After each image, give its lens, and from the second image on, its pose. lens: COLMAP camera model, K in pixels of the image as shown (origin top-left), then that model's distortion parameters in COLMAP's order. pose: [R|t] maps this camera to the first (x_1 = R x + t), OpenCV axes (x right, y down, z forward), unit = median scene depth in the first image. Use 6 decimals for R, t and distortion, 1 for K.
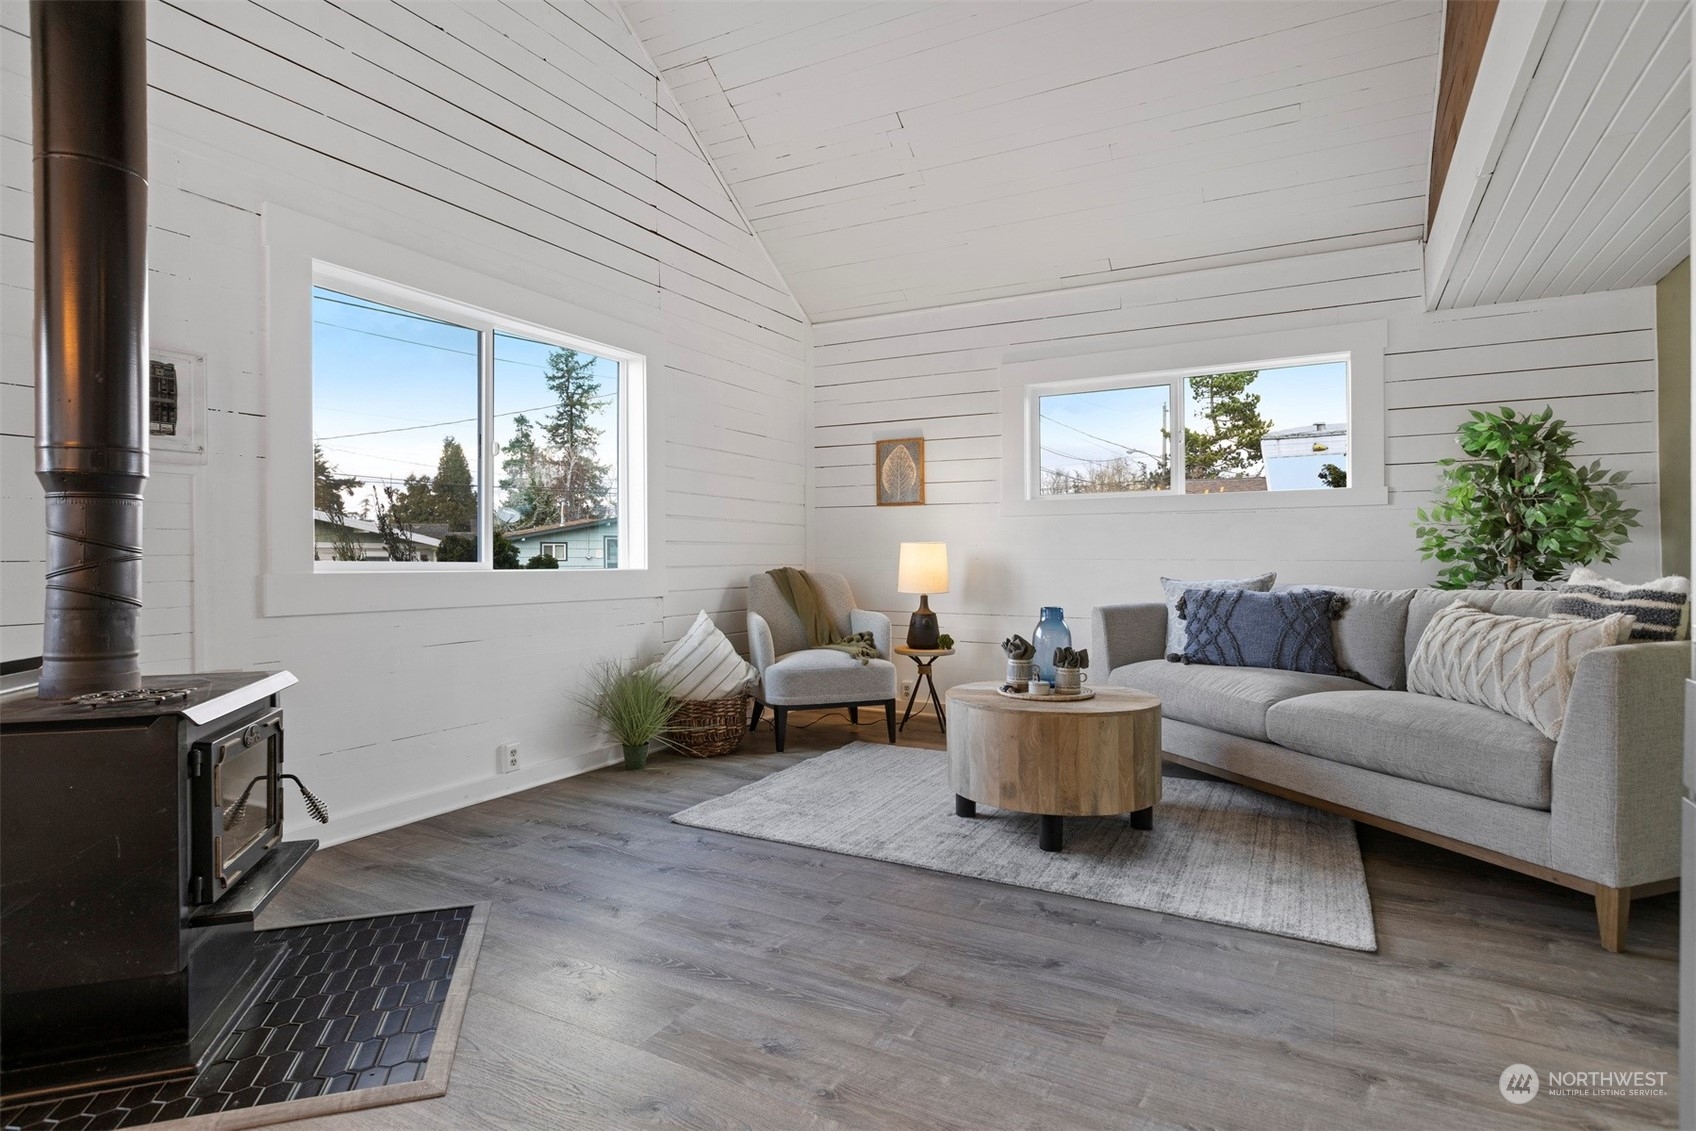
lens RADIAL K [[868.9, 0, 842.9], [0, 868.9, 559.6], [0, 0, 1]] dist [0.000607, -0.001055]
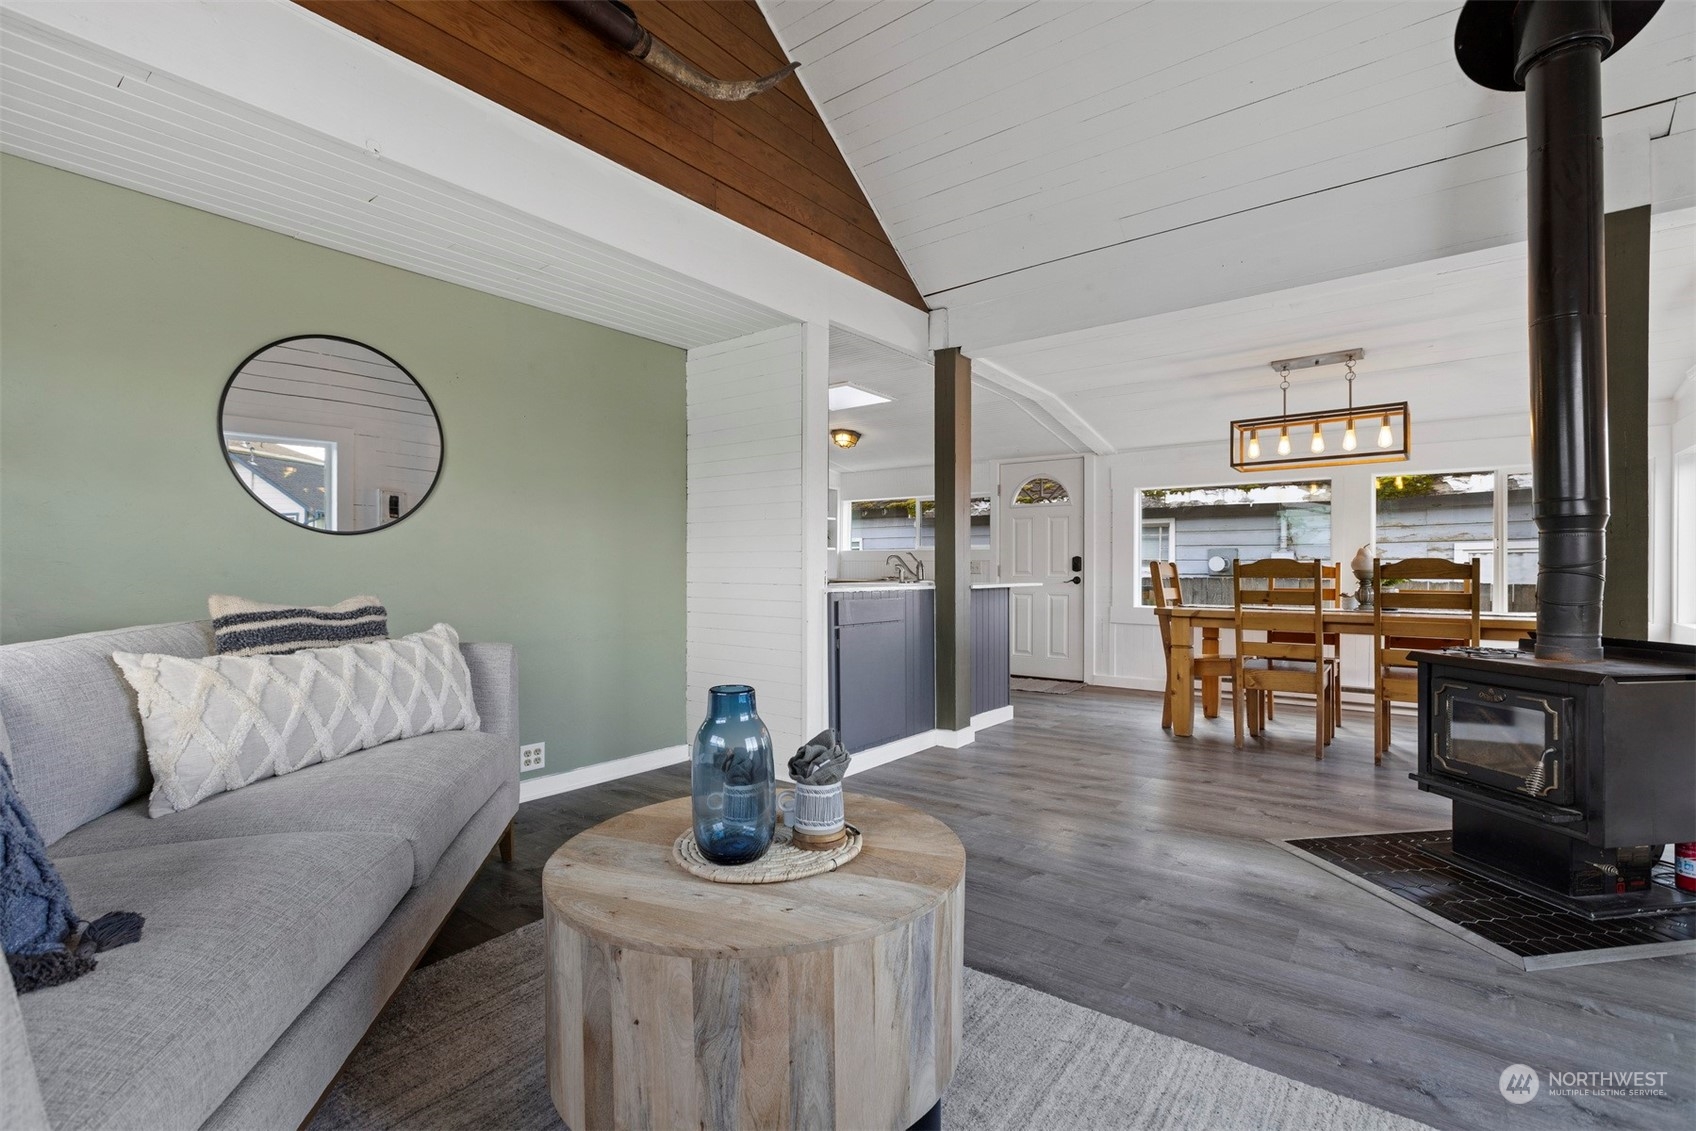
lens RADIAL K [[766.3, 0, 843.5], [0, 766.3, 569.9], [0, 0, 1]] dist [-0.001795, 0.000327]
pose [[-0.990337, 0.004565, 0.138604, 0.129026], [0.005583, 0.999960, 0.006959, -0.013197], [-0.138567, 0.007666, -0.990323, 1.468690]]
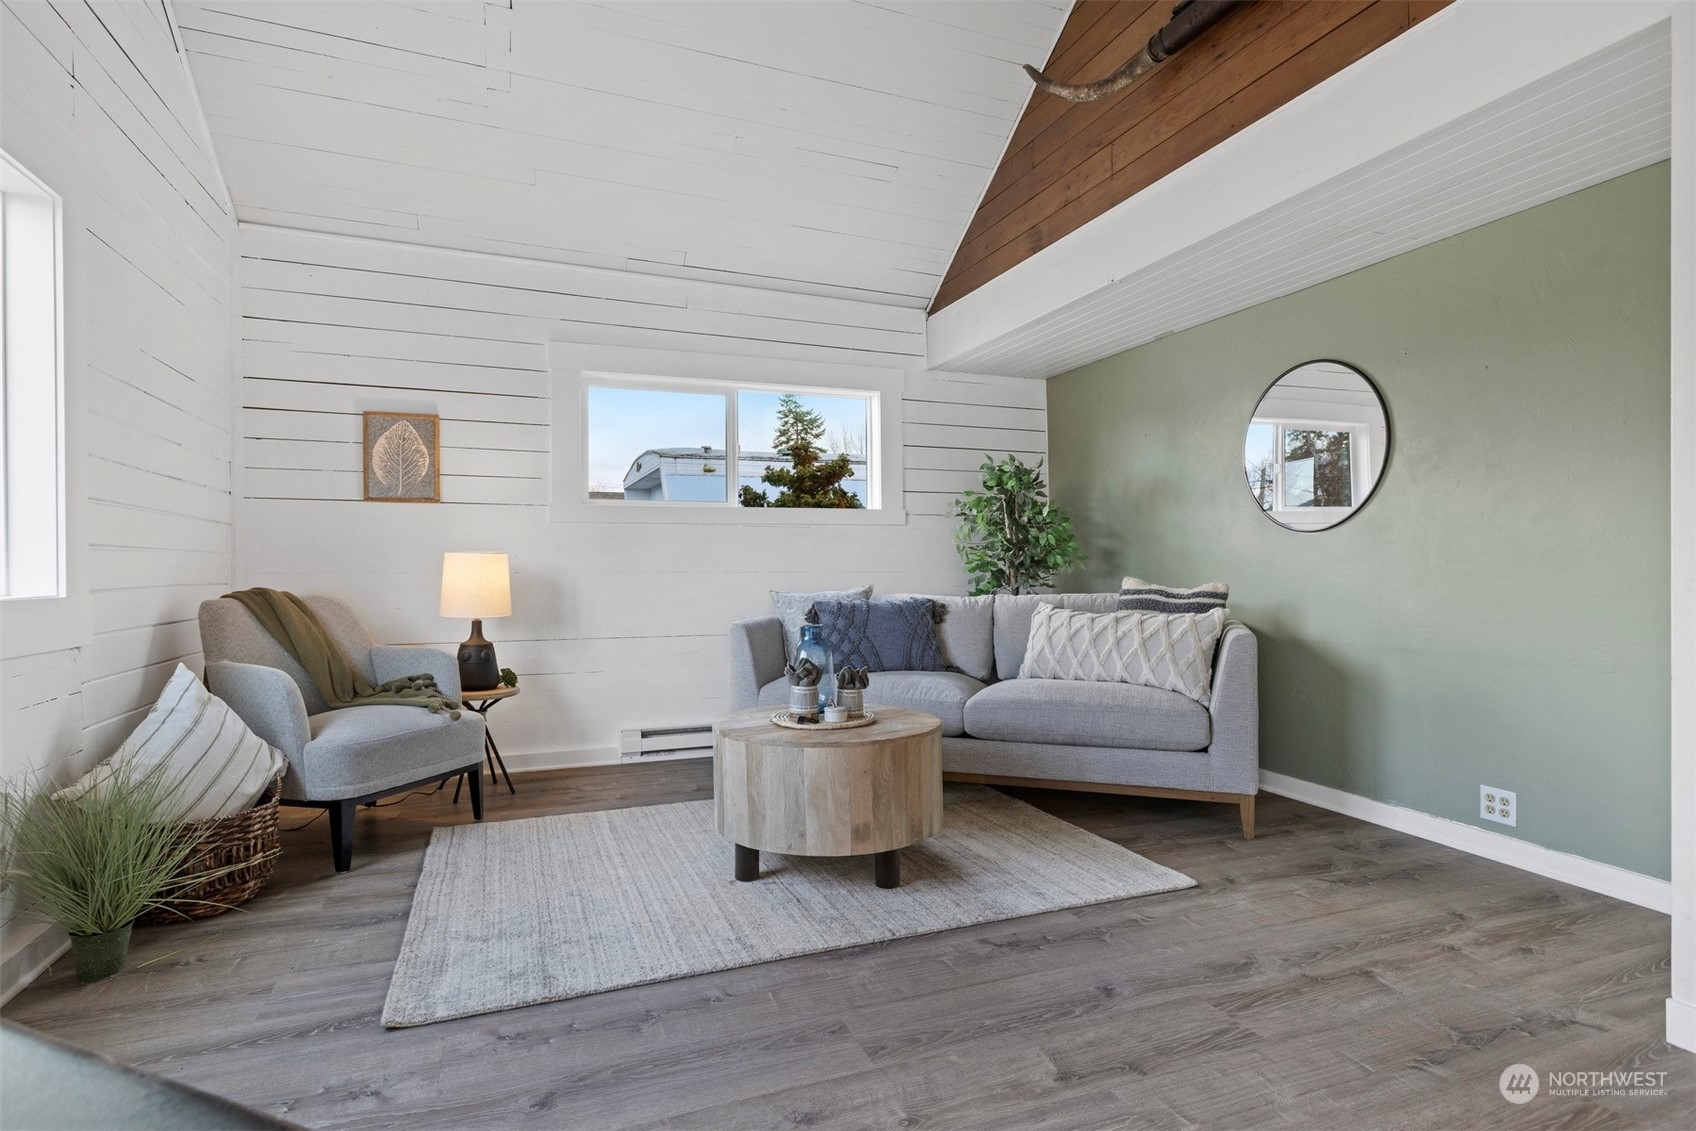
lens RADIAL K [[868.9, 0, 850.7], [0, 868.9, 565.3], [0, 0, 1]] dist [0.000607, -0.001055]
pose [[0.637882, -0.000778, 0.770134, -0.461509], [0.005162, 0.999981, -0.003266, -0.006036], [-0.770117, 0.006059, 0.637874, 0.400091]]
